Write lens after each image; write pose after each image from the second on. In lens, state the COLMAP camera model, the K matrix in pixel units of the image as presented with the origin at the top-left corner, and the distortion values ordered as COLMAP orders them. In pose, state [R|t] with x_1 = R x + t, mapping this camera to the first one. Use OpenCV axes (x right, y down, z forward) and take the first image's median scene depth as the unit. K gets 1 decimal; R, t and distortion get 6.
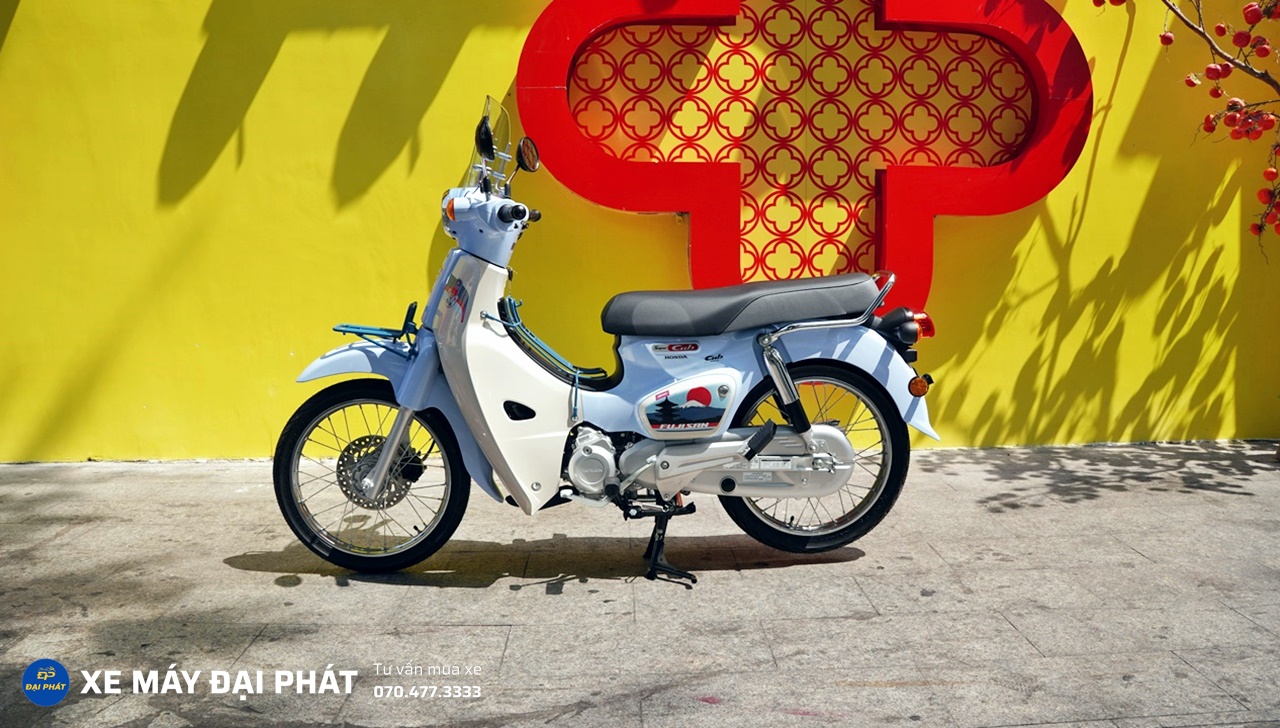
lens RADIAL K [[1034.0, 0, 636.6], [0, 1034.0, 364.4], [0, 0, 1]] dist [-0.192352, 0.095892]
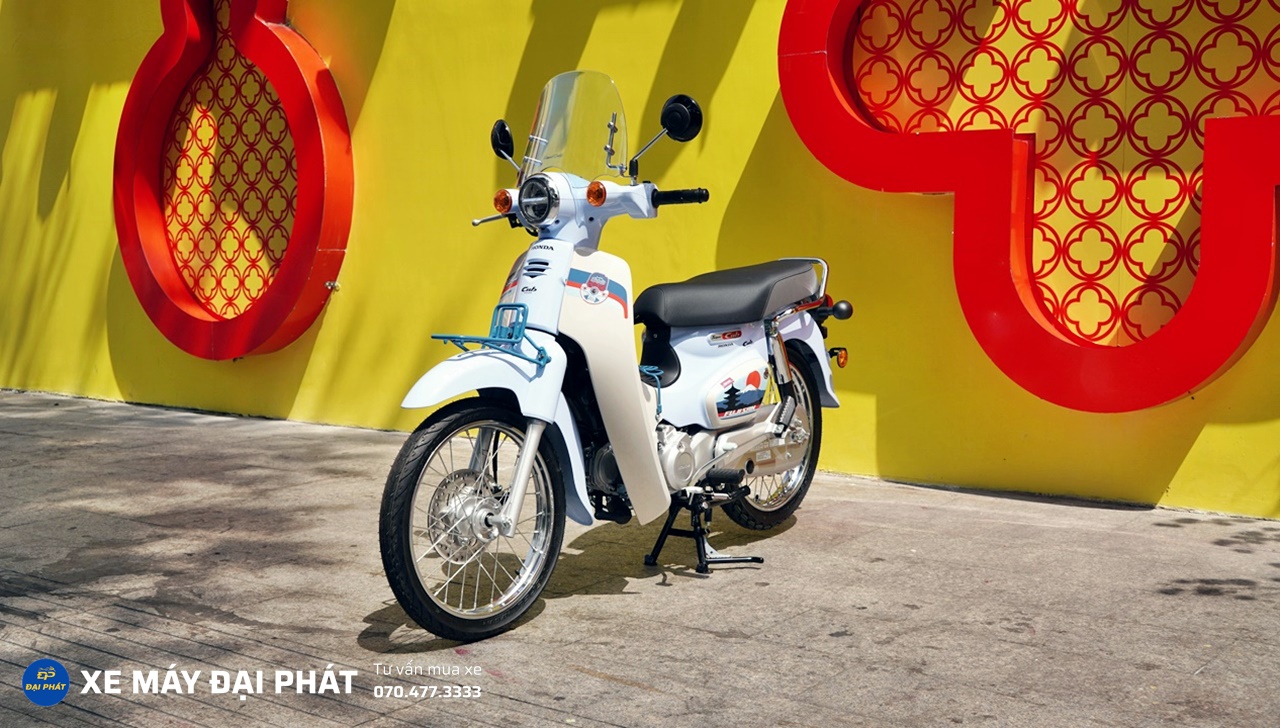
lens RADIAL K [[1423.0, 0, 649.0], [0, 1423.0, 361.3], [0, 0, 1]] dist [0.019344, 0.000000]
pose [[0.779125, 0.054614, -0.624485, 0.565341], [-0.066257, 0.997792, 0.004597, -0.001069], [0.623357, 0.037795, 0.781023, -0.041510]]
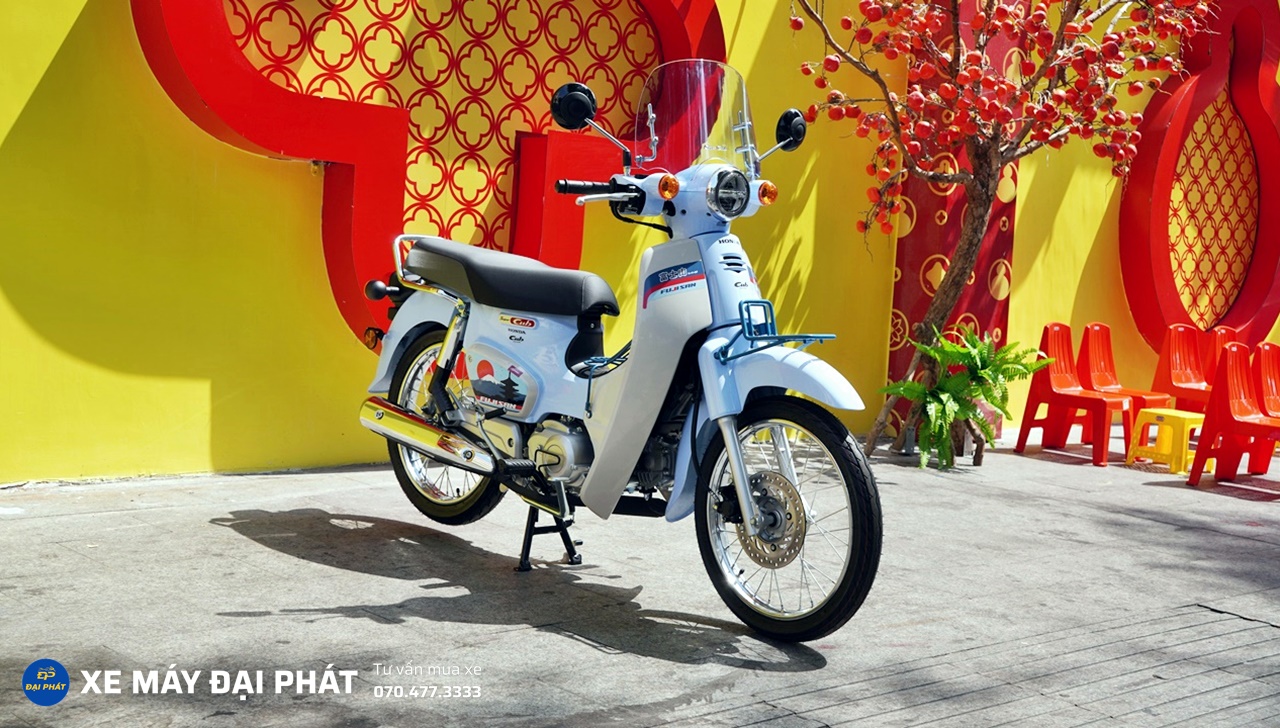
lens RADIAL K [[1627.2, 0, 637.9], [0, 1627.2, 350.9], [0, 0, 1]] dist [0.107620, 0.000000]
pose [[0.739332, 0.014629, 0.673182, -0.622963], [-0.004767, 0.999853, -0.016492, 0.017599], [-0.673324, 0.008984, 0.739293, -0.092402]]
